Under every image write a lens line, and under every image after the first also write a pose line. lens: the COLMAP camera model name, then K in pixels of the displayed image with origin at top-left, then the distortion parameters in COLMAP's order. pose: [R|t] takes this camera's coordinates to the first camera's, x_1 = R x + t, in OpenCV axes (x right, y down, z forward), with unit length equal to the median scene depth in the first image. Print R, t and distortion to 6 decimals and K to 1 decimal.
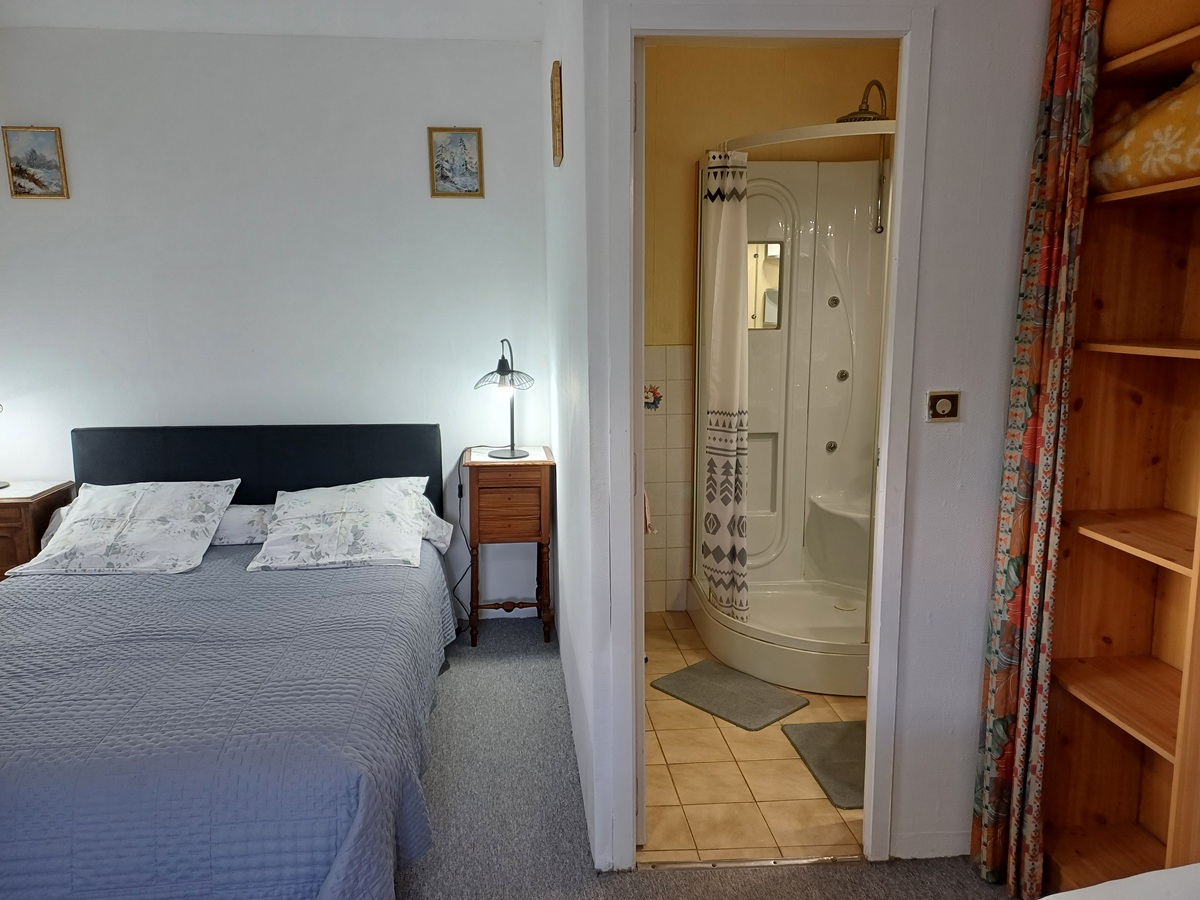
lens RADIAL K [[879.2, 0, 595.1], [0, 879.2, 450.4], [0, 0, 1]] dist [0.025331, -0.001684]
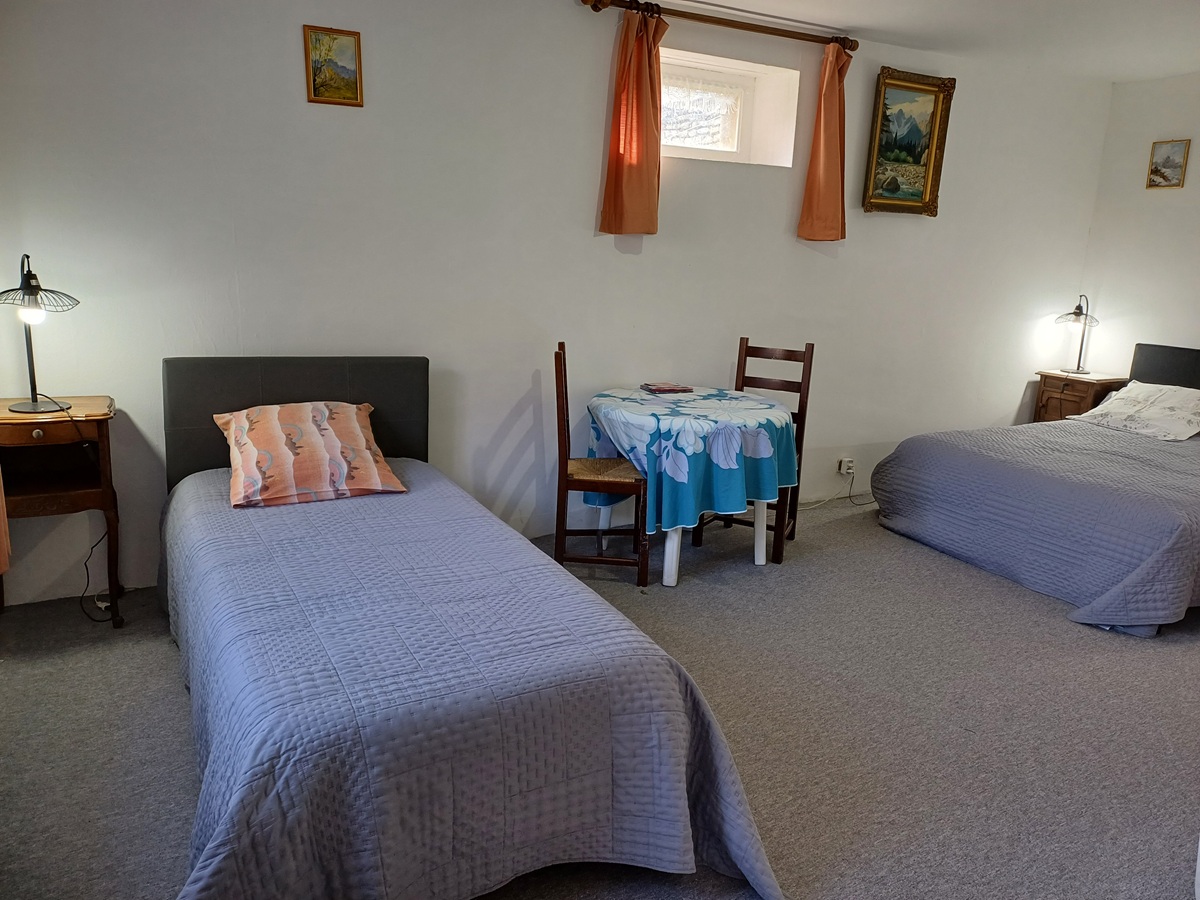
lens RADIAL K [[879.2, 0, 598.9], [0, 879.2, 446.3], [0, 0, 1]] dist [0.025331, -0.001684]
pose [[0.385943, 0.229991, -0.893394, 0.461382], [-0.198209, 0.966481, 0.163181, 0.084195], [0.900978, 0.114101, 0.418593, -0.451308]]
